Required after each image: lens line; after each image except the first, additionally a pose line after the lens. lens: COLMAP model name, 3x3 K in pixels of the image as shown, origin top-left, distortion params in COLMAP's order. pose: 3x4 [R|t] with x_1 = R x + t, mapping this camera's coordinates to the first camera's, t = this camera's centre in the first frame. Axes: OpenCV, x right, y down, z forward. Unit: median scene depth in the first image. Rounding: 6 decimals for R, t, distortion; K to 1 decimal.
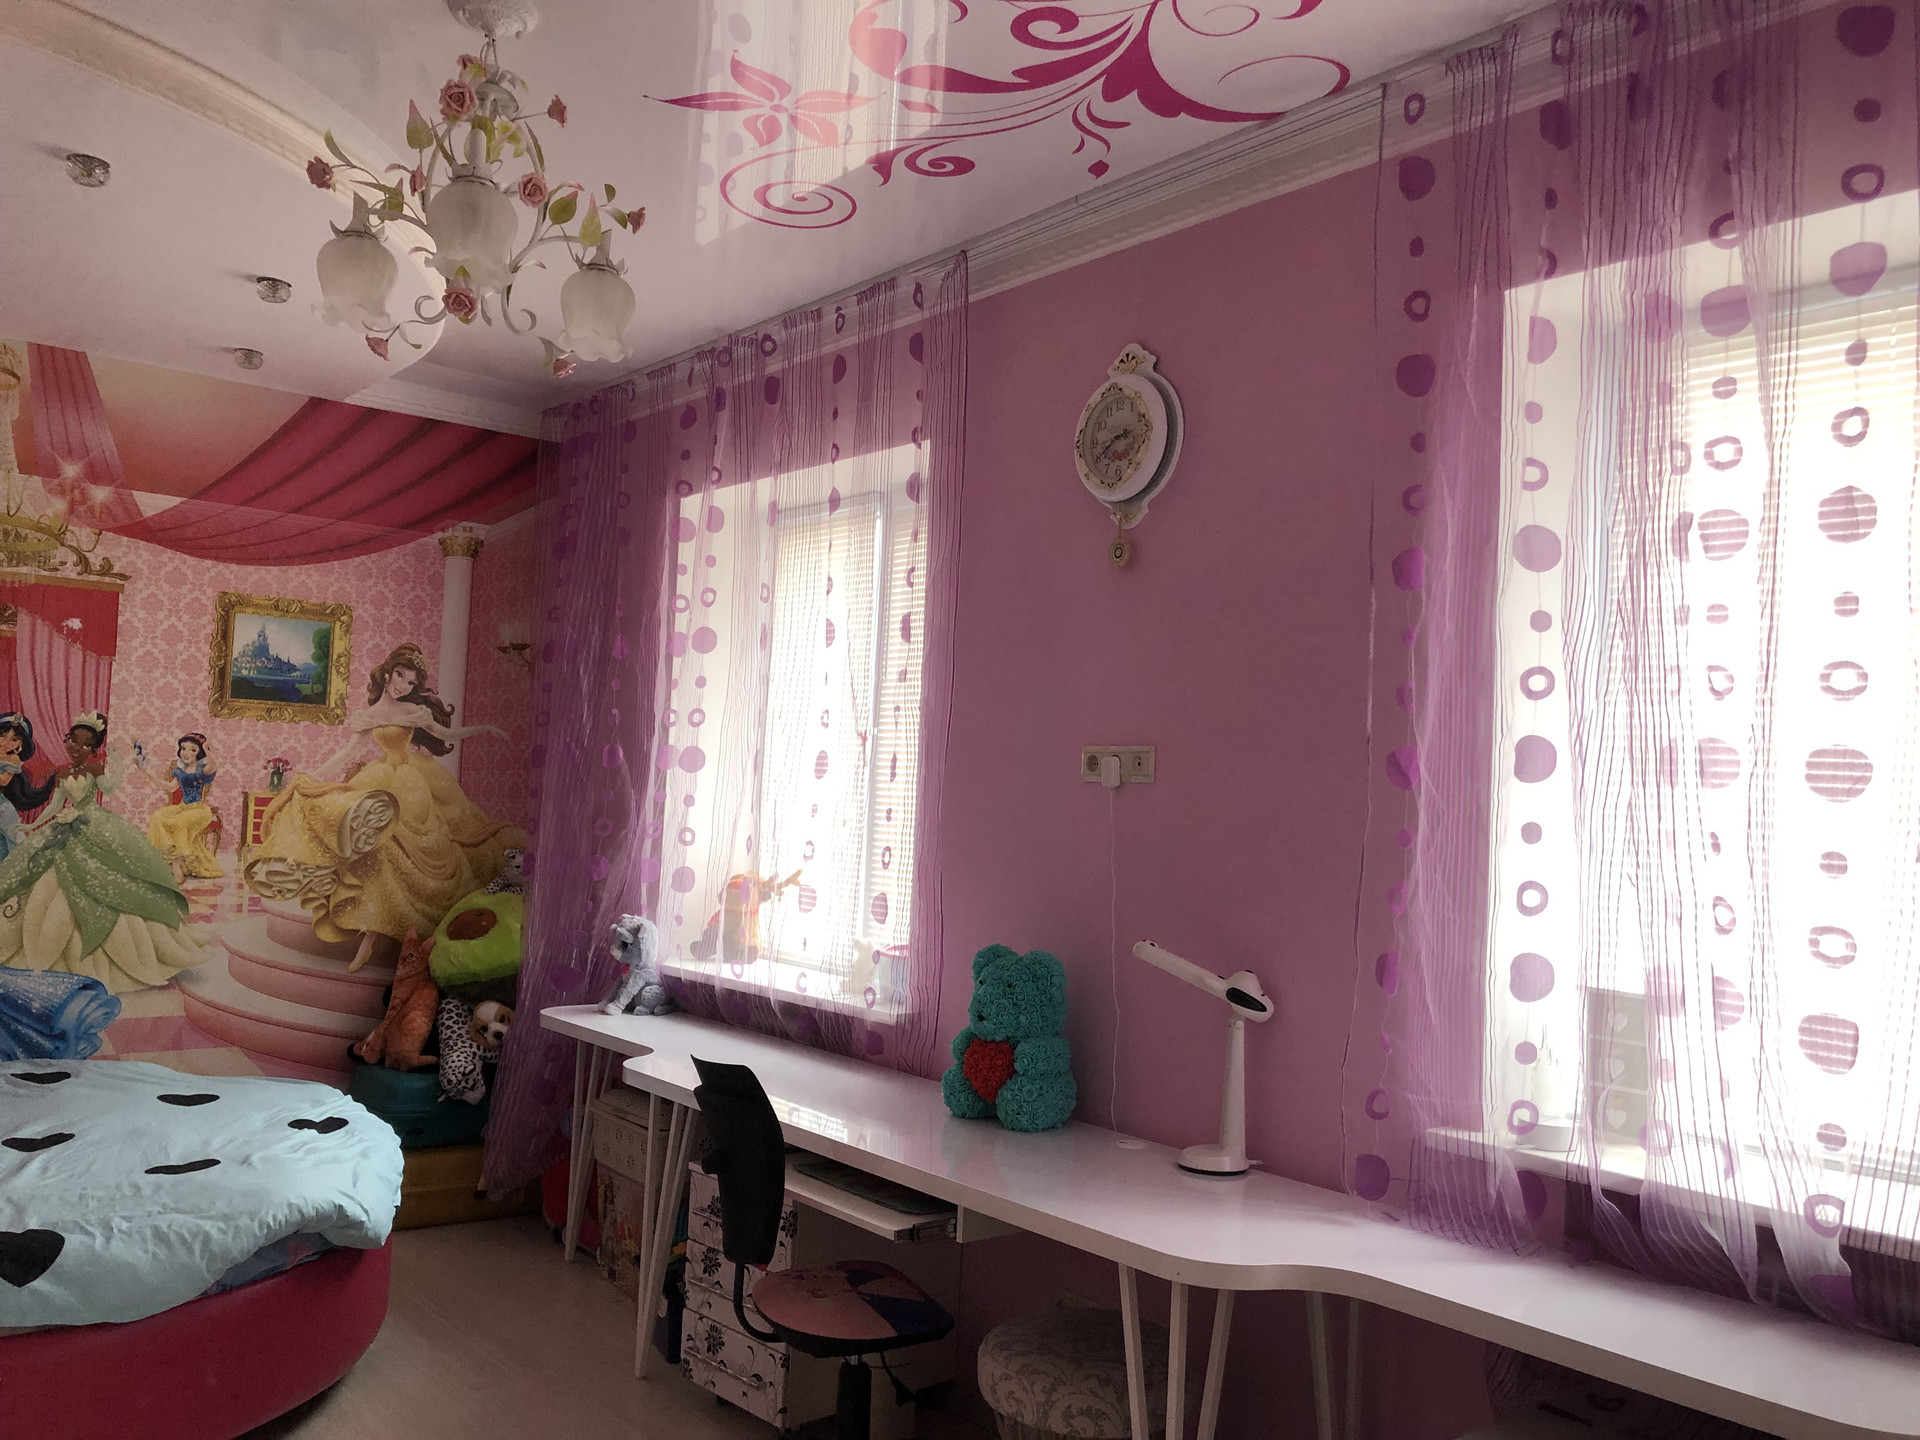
lens RADIAL K [[1565.5, 0, 967.8], [0, 1565.5, 730.0], [0, 0, 1]] dist [0.046921, -0.067896]
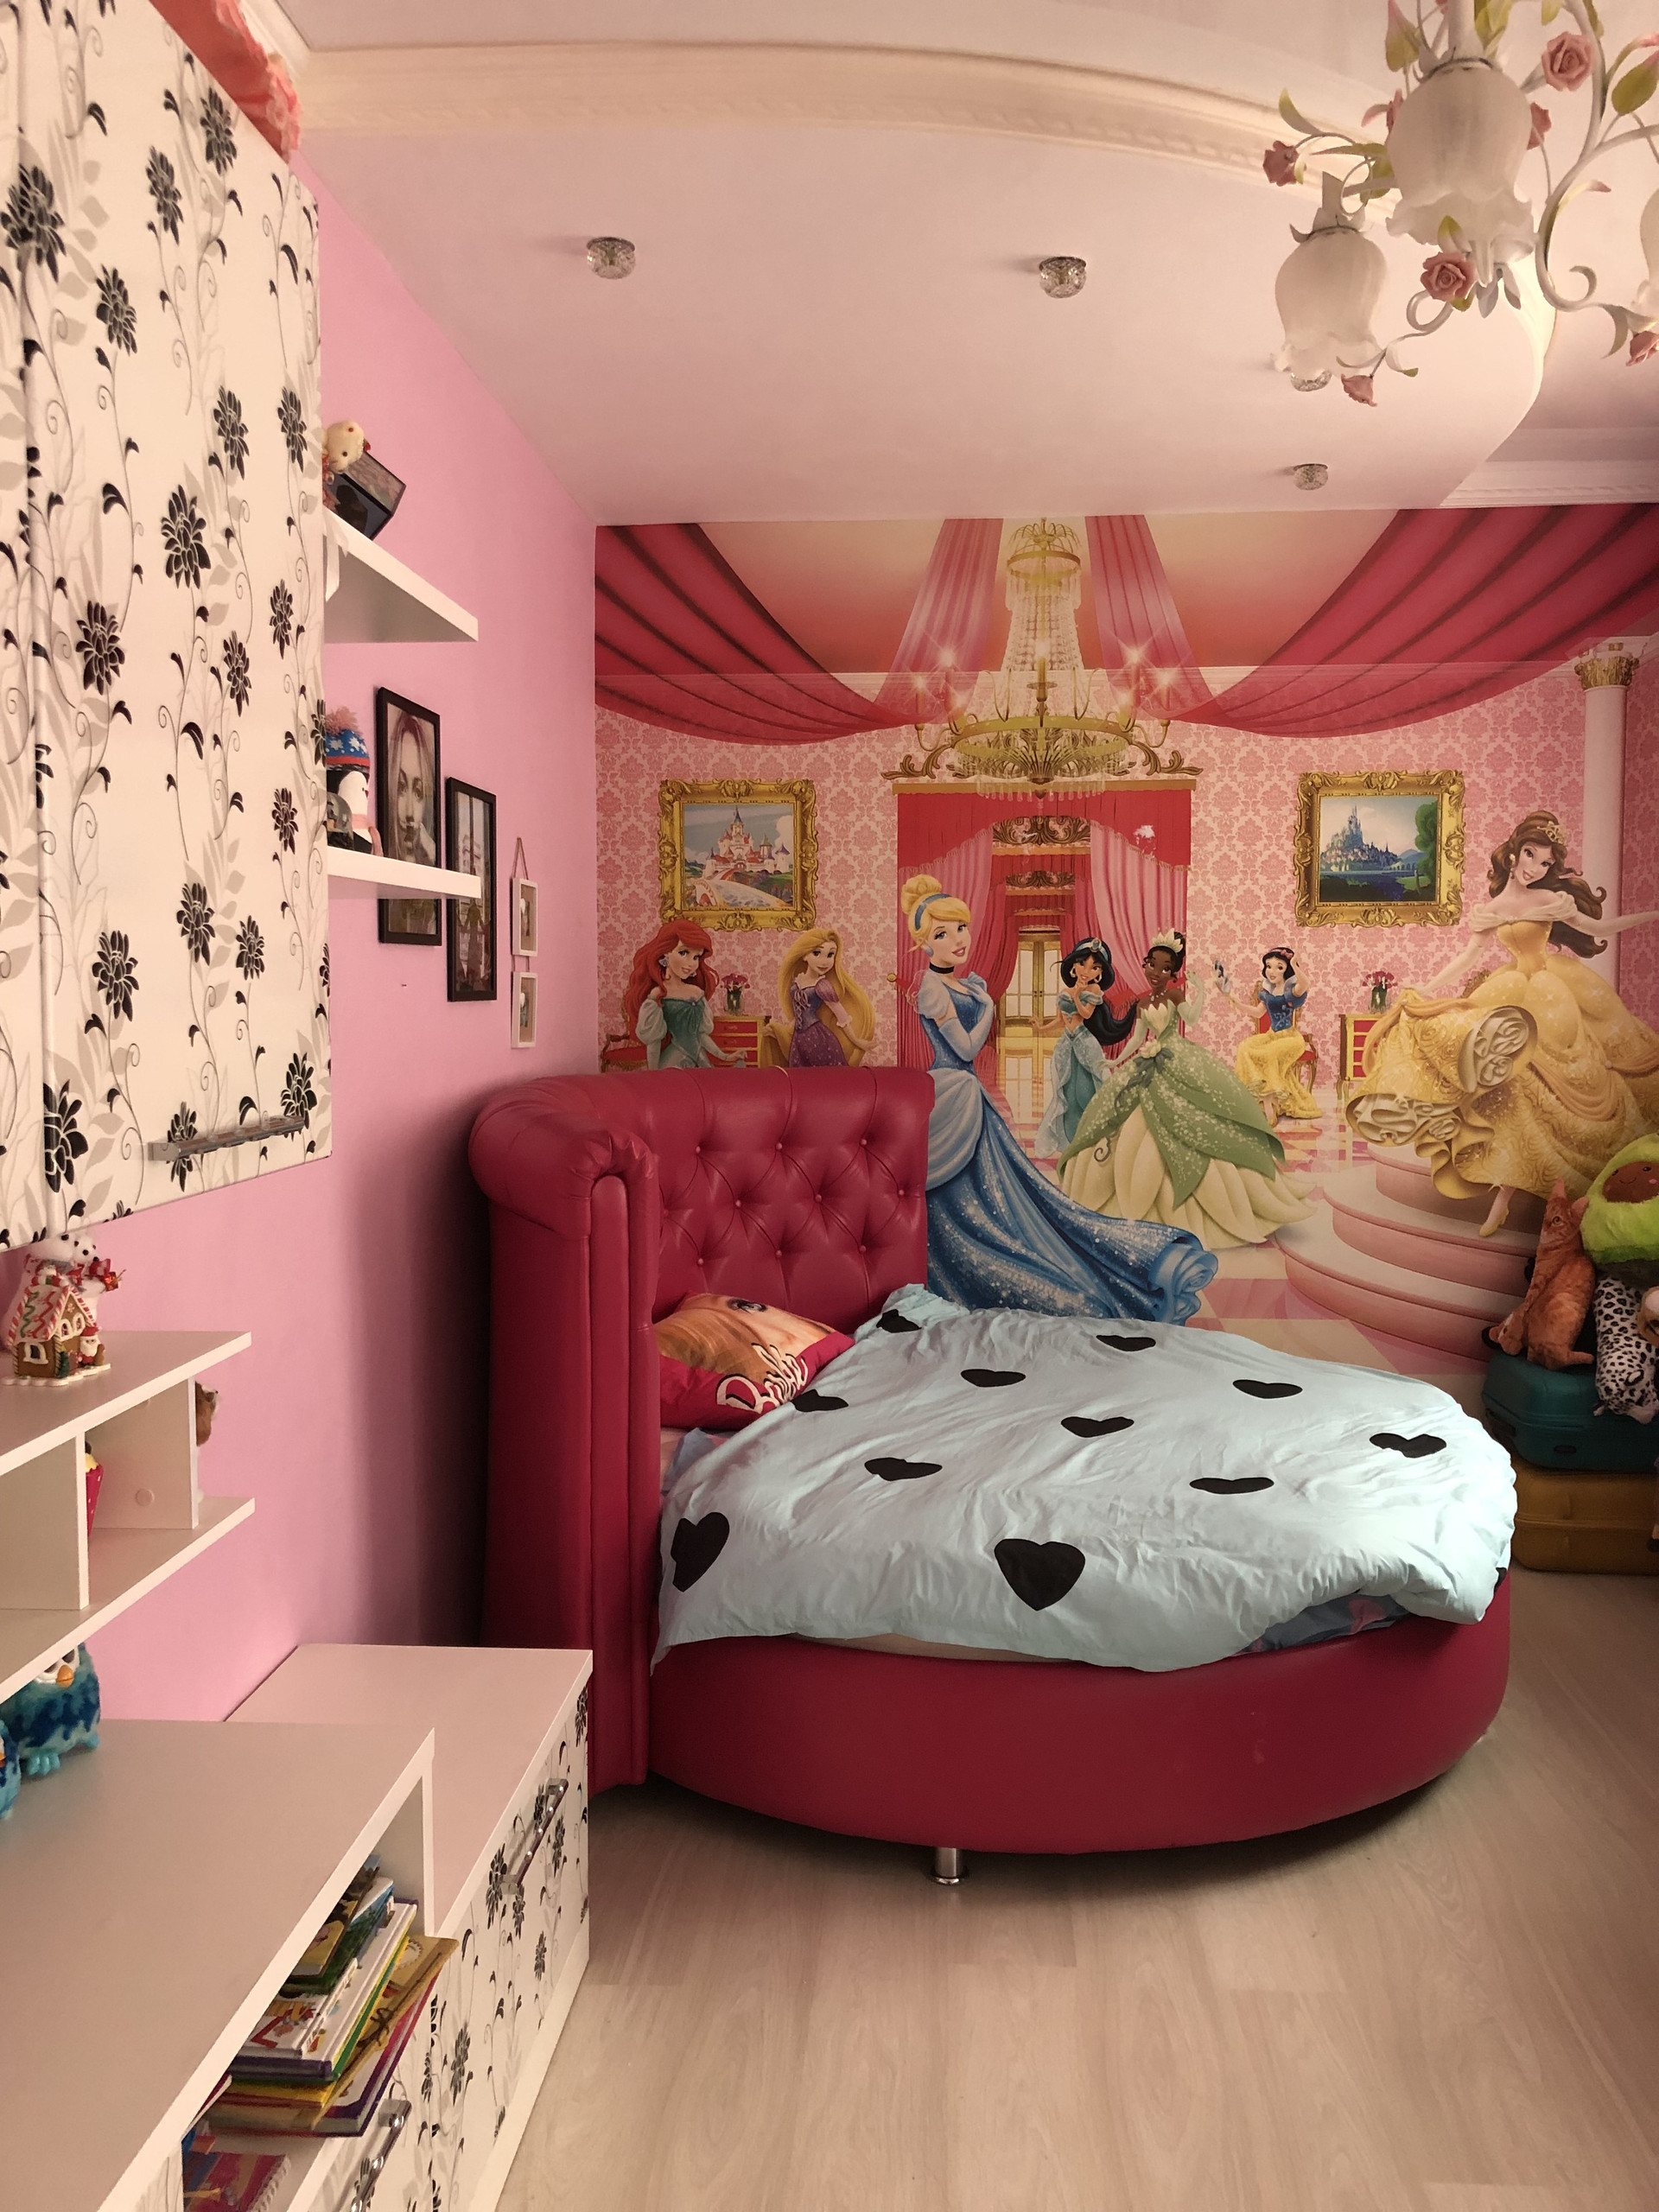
lens RADIAL K [[1803.6, 0, 832.4], [0, 1803.6, 1082.9], [0, 0, 1]] dist [0.046921, -0.067896]
pose [[0.722085, -0.004557, -0.691790, 0.004727], [0.067222, 0.995708, 0.063607, -0.003660], [0.688531, -0.092434, 0.719292, 0.141296]]
